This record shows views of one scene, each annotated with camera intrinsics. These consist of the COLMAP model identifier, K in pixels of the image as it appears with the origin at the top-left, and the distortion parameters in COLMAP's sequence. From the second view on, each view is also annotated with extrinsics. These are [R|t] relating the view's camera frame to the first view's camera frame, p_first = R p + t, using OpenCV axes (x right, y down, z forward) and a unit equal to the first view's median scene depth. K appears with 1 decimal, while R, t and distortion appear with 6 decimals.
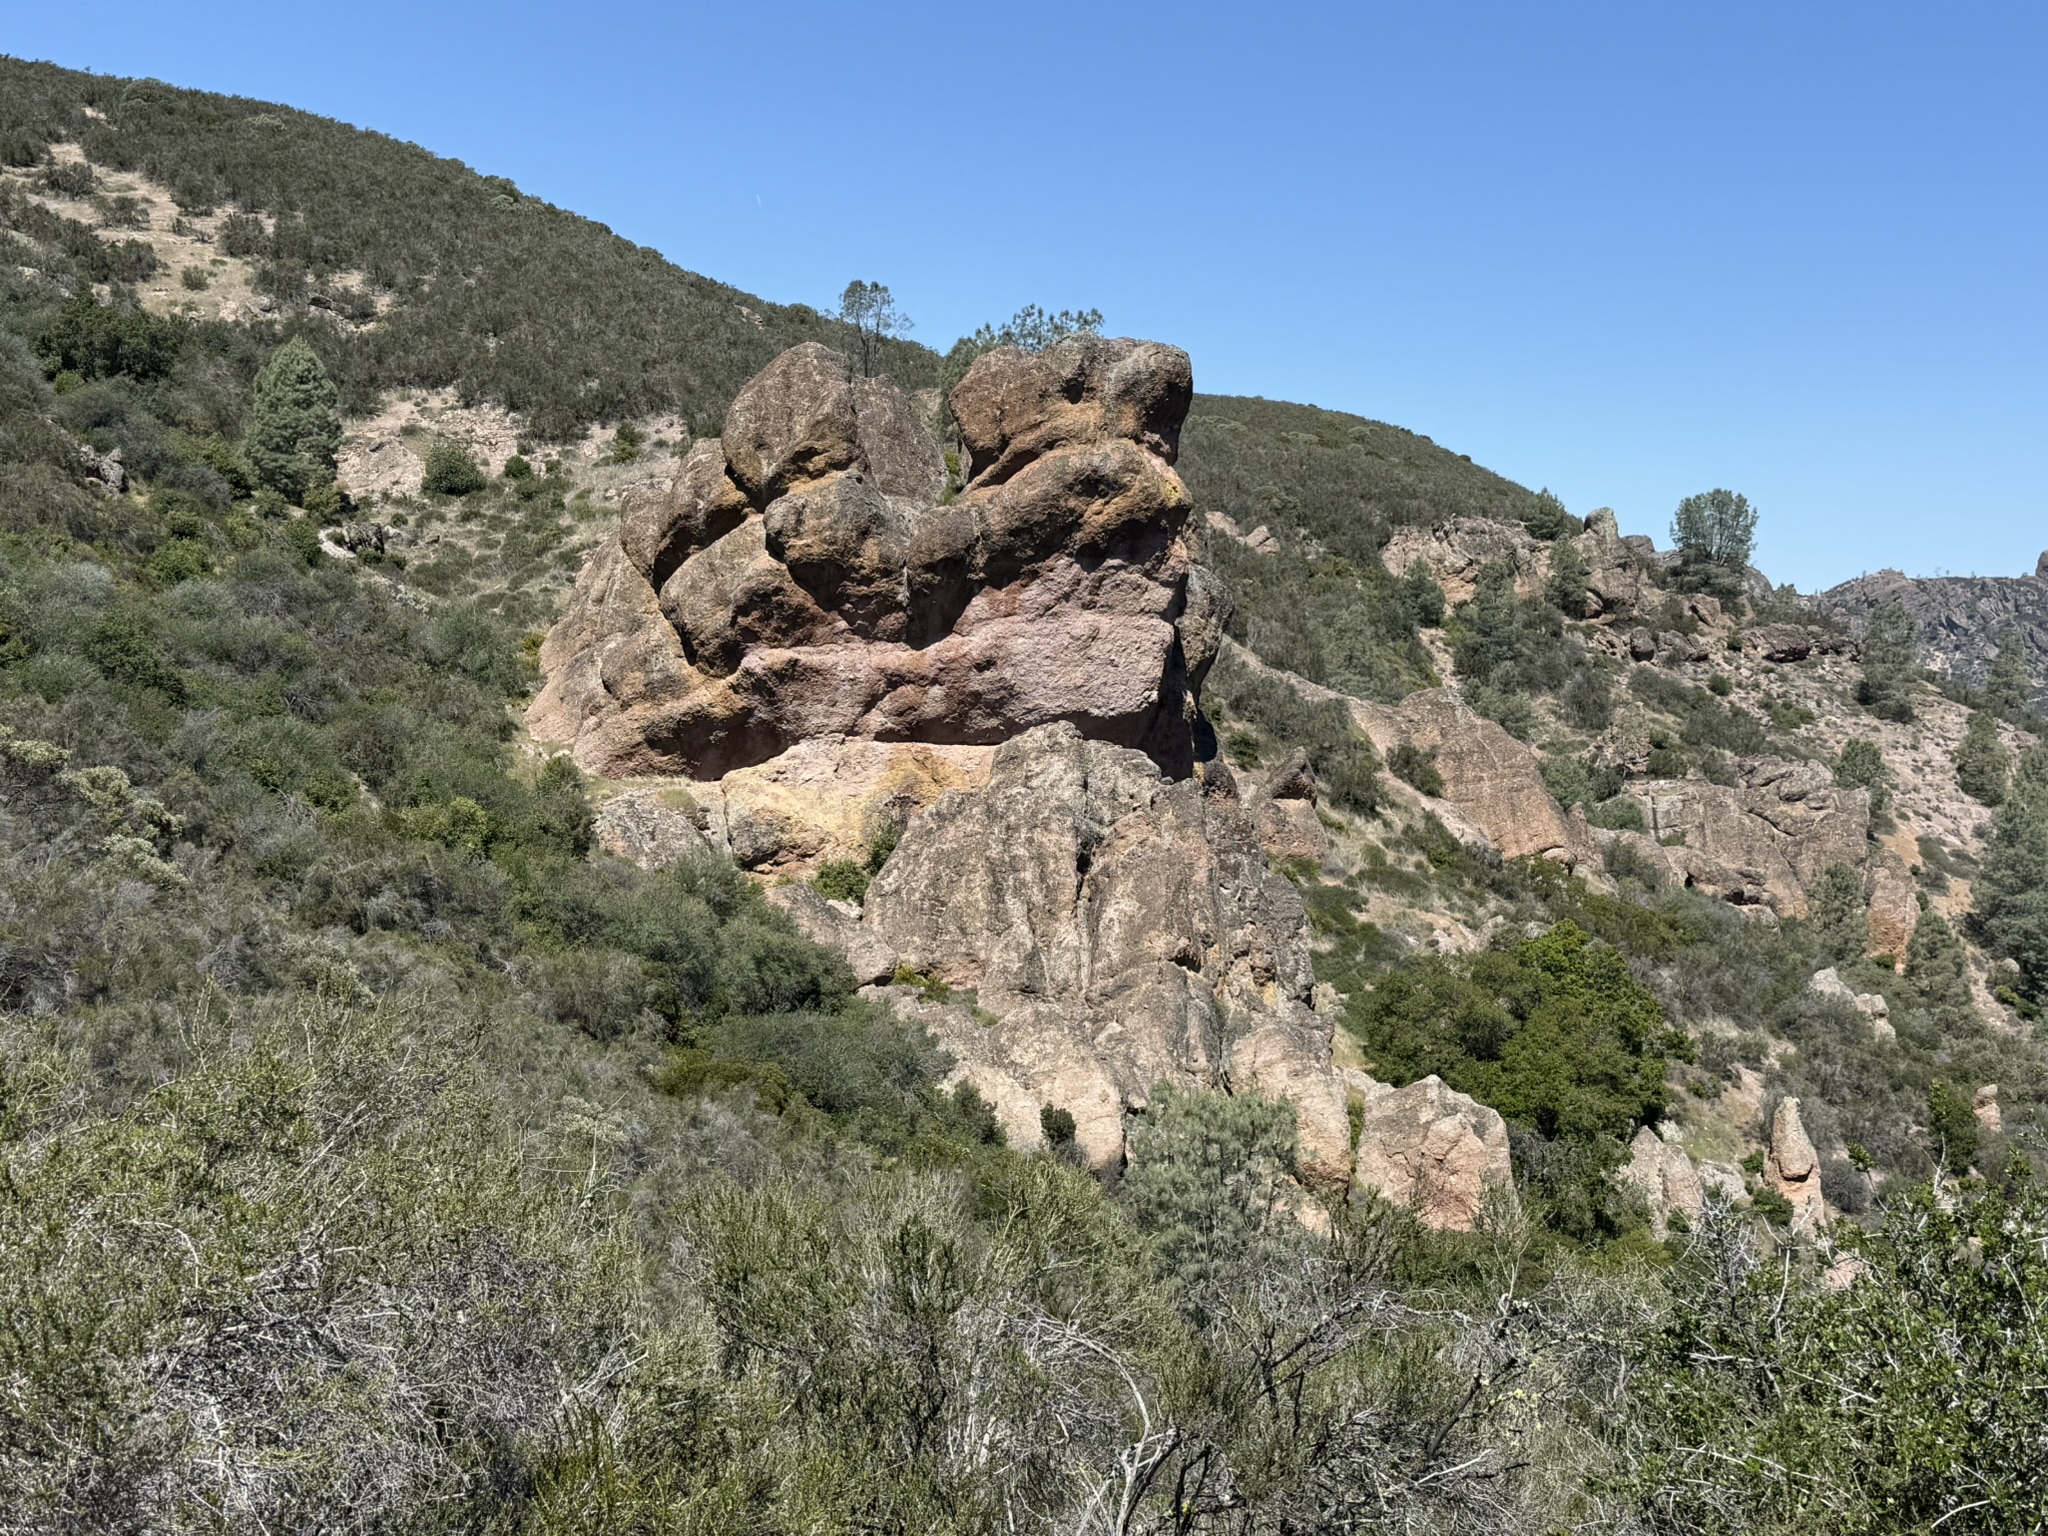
lens RADIAL K [[2534.5, 0, 1030.4], [0, 2534.5, 758.6], [0, 0, 1]] dist [0.097678, 0.000000]
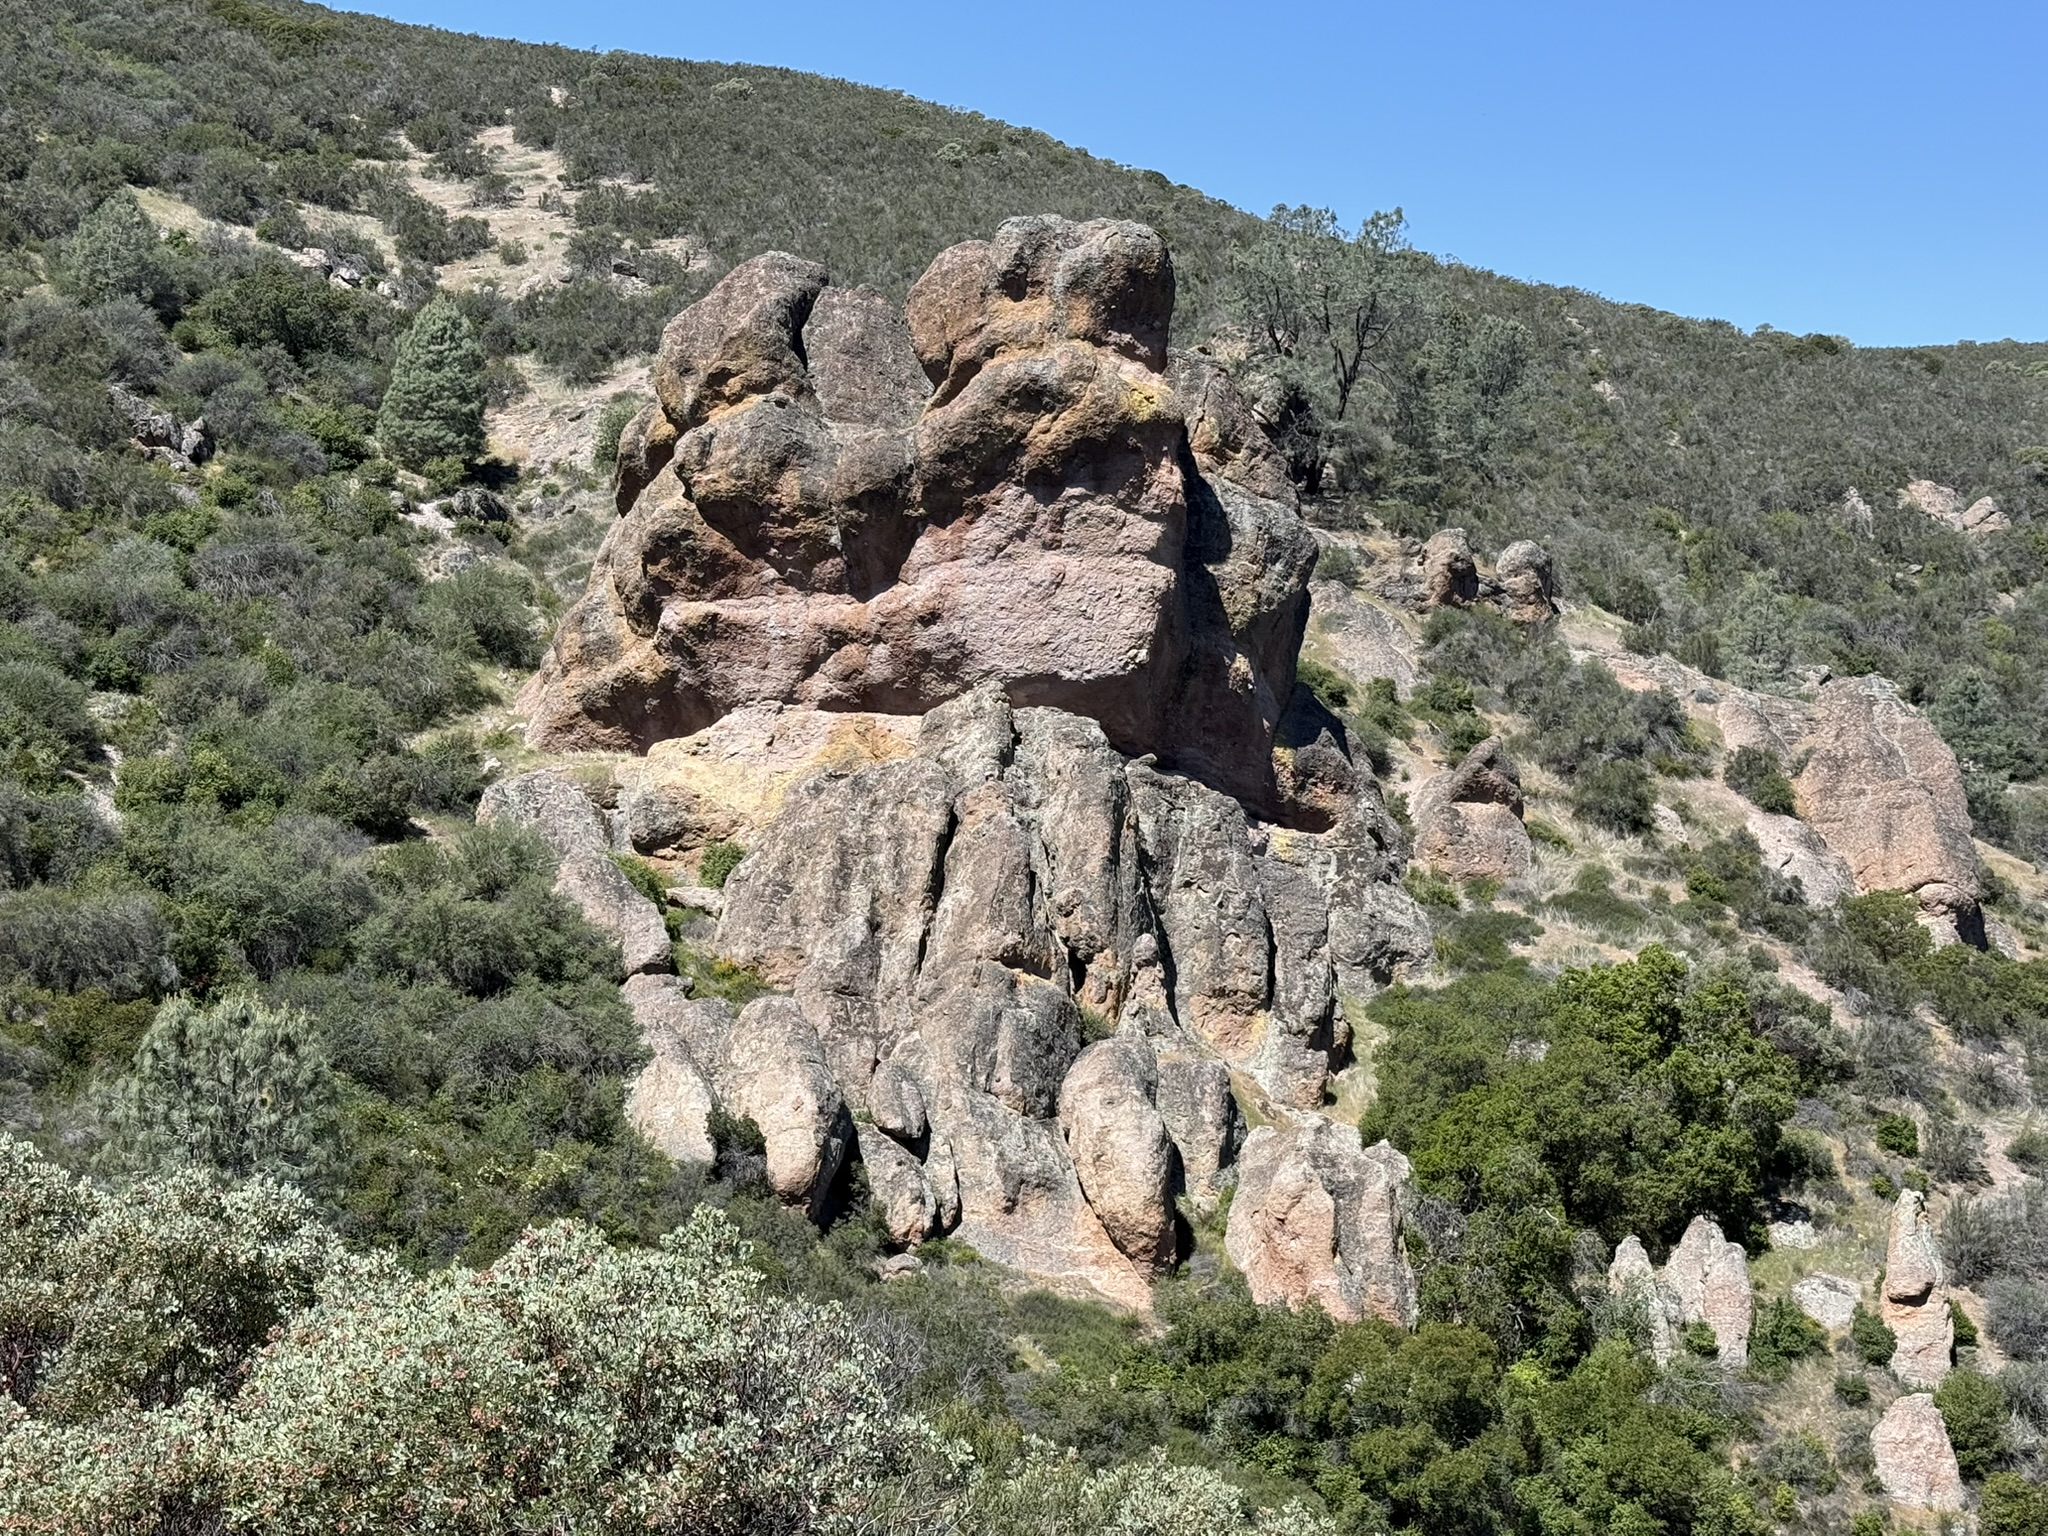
lens RADIAL K [[3137.2, 0, 1031.7], [0, 3137.2, 763.5], [0, 0, 1]] dist [0.114919, 0.000000]
pose [[0.909955, 0.001264, -0.414706, 0.446461], [-0.016894, 0.999278, -0.034024, 0.046149], [0.414364, 0.037966, 0.909319, 0.071113]]
